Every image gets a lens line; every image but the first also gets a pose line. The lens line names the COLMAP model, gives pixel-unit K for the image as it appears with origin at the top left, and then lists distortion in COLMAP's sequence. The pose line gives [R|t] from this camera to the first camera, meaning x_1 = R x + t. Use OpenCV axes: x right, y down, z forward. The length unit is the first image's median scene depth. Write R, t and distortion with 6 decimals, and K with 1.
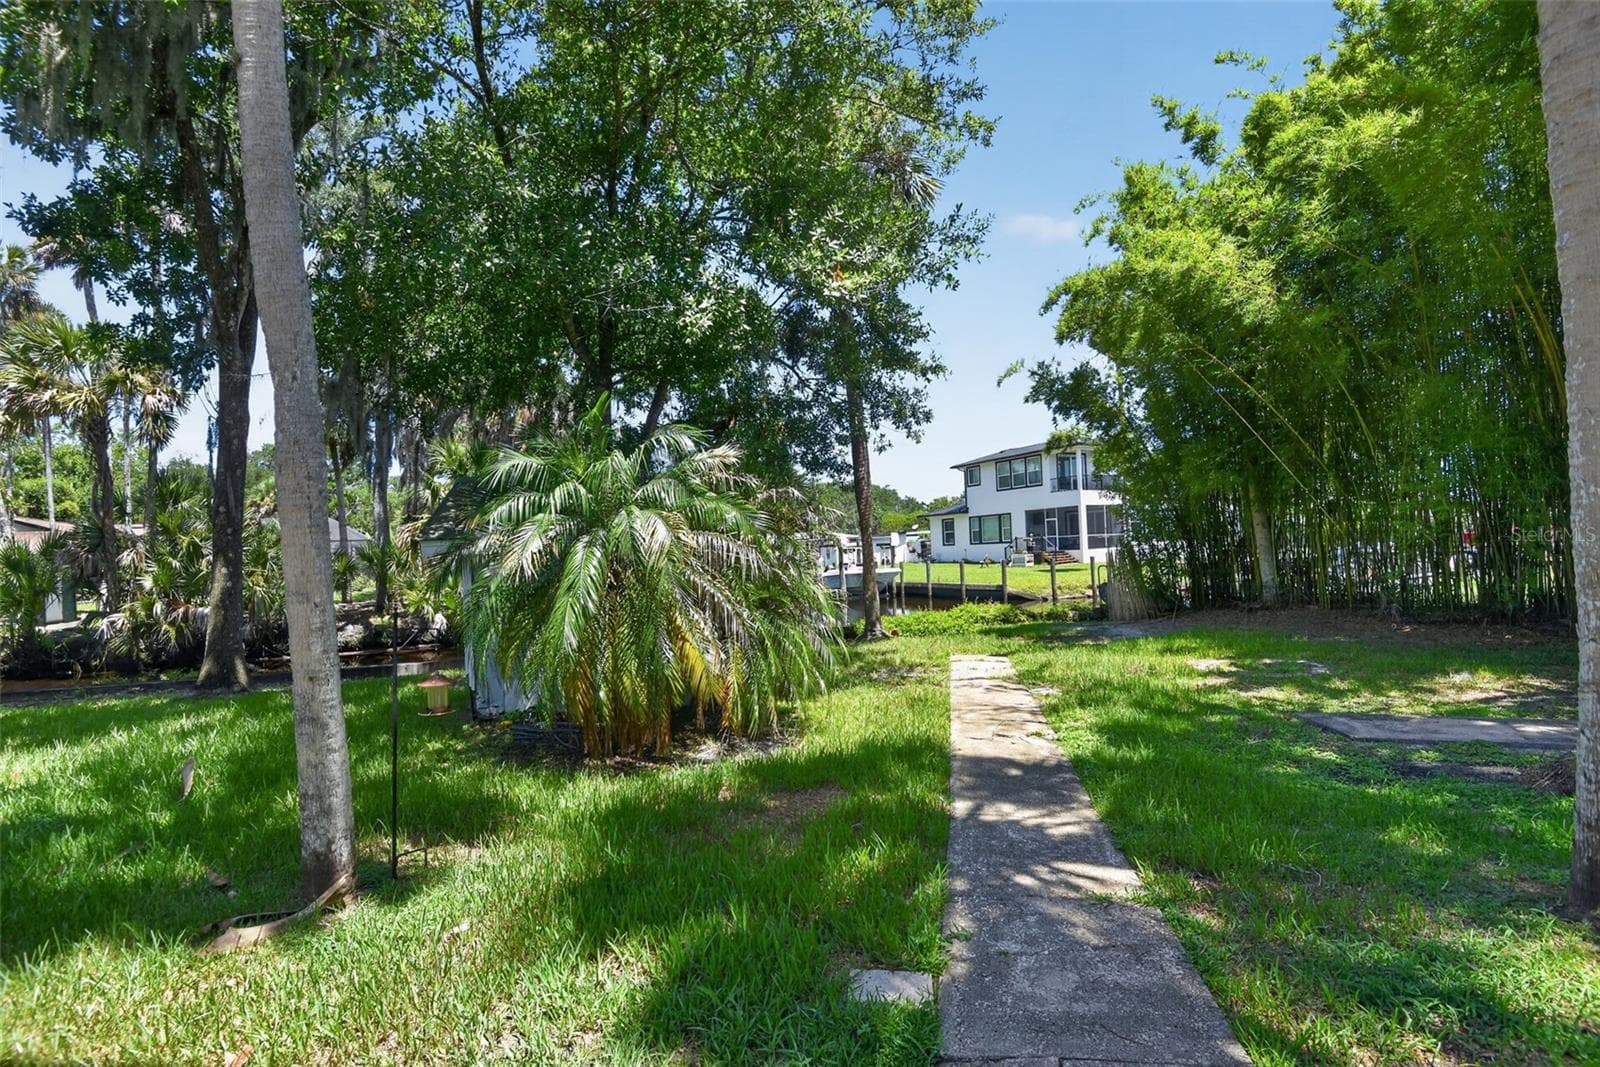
lens RADIAL K [[655.1, 0, 825.9], [0, 655.1, 531.2], [0, 0, 1]] dist [-0.011800, -0.007158]
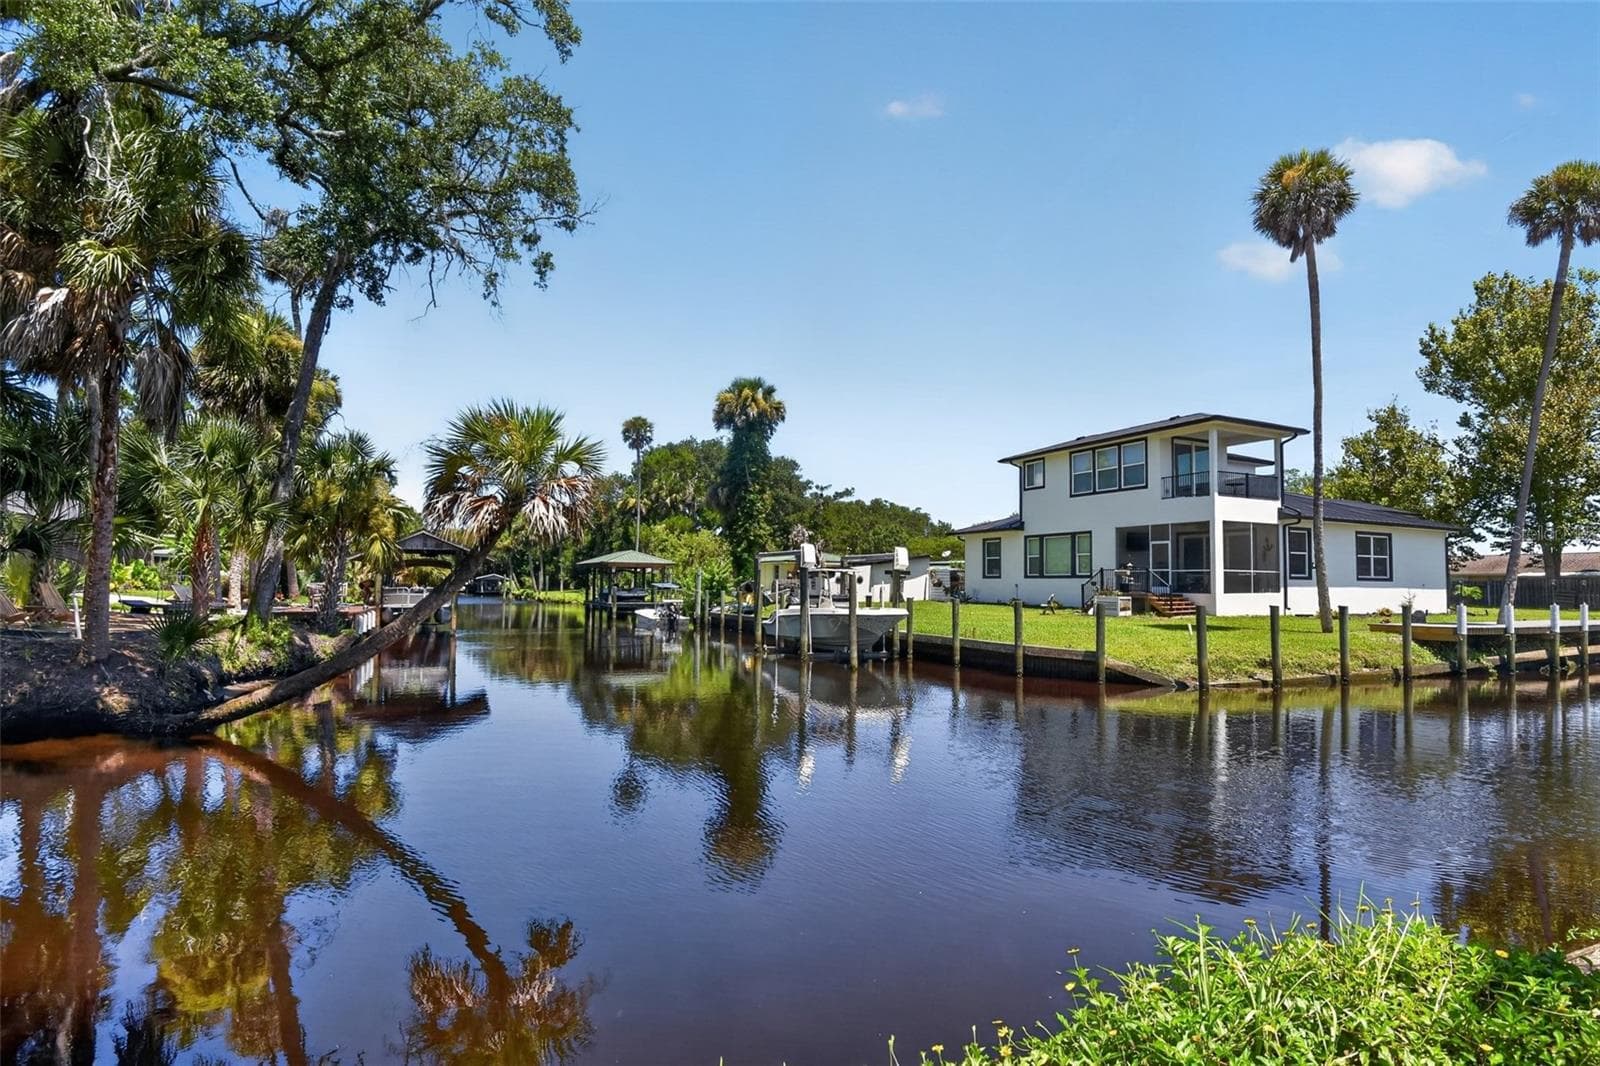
lens RADIAL K [[820.3, 0, 800.0], [0, 820.3, 533.0], [0, 0, 1]] dist [-0.017742, -0.001553]
pose [[0.997887, 0.048037, -0.043753, 0.037706], [-0.049219, 0.998440, -0.026349, 0.010529], [0.042419, 0.028447, 0.998695, 0.217373]]
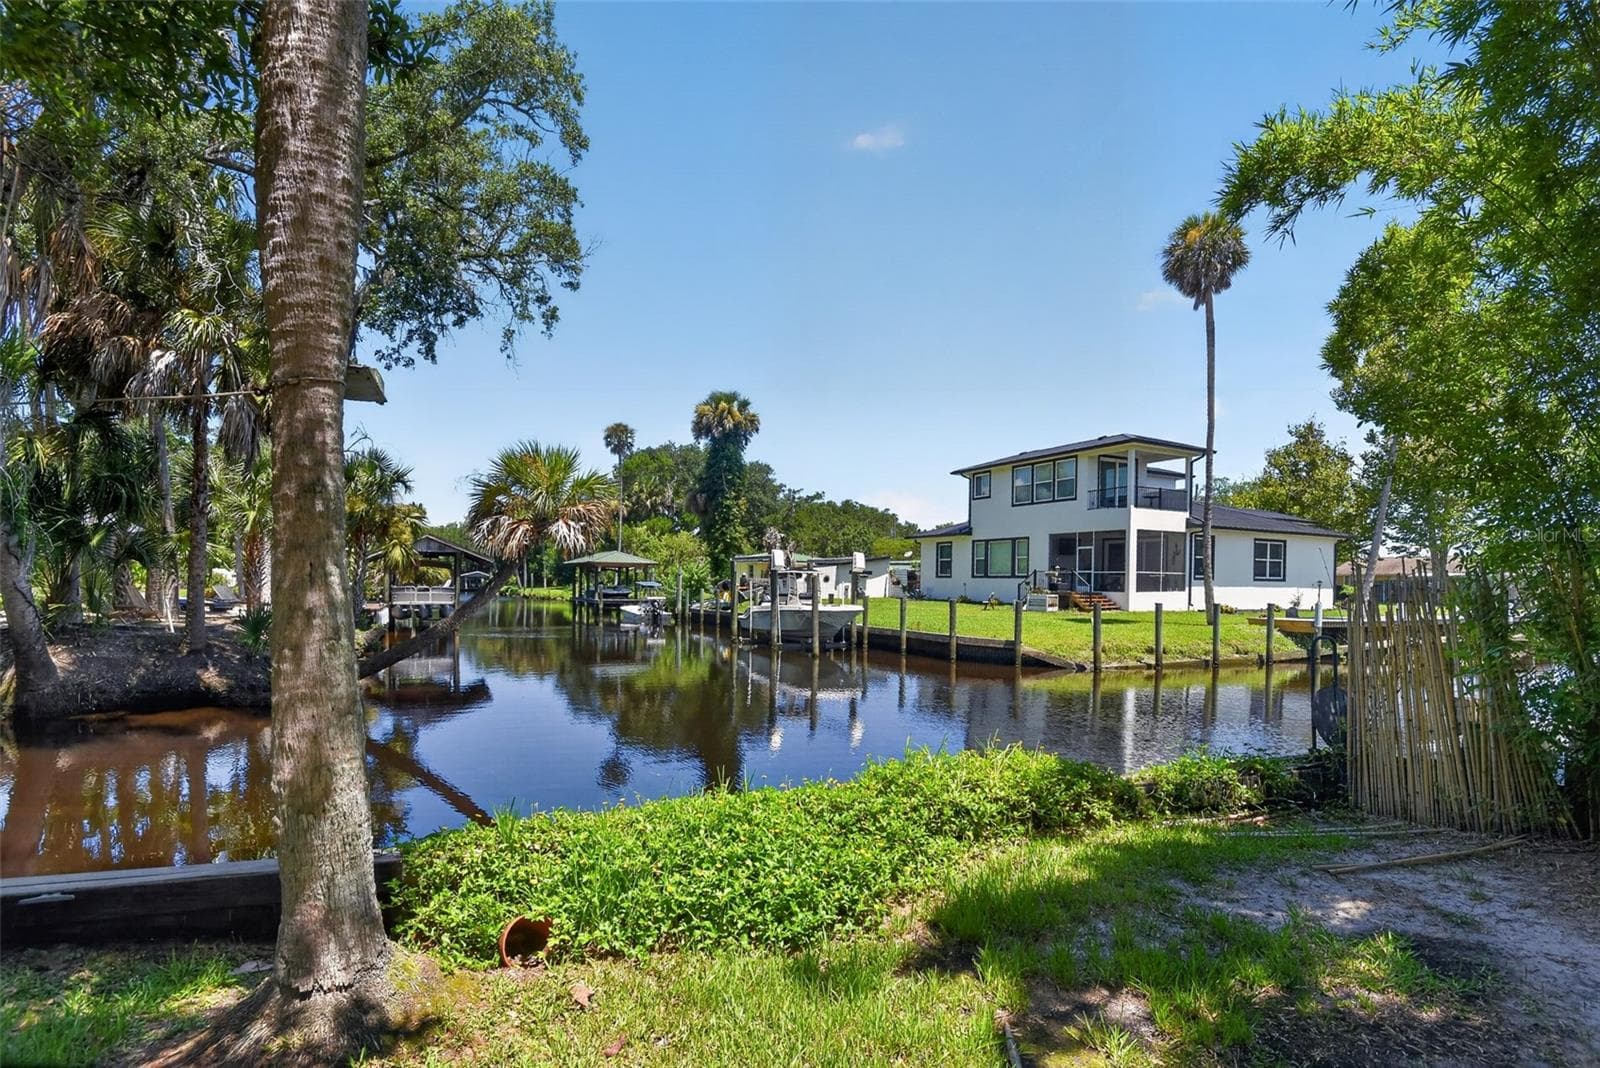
lens RADIAL K [[772.7, 0, 826.7], [0, 772.7, 574.7], [0, 0, 1]] dist [0.000456, -0.010408]
pose [[0.998260, 0.052267, 0.027301, 0.041917], [-0.052921, 0.998314, 0.023822, 0.006462], [-0.026010, -0.025226, 0.999343, 0.168077]]
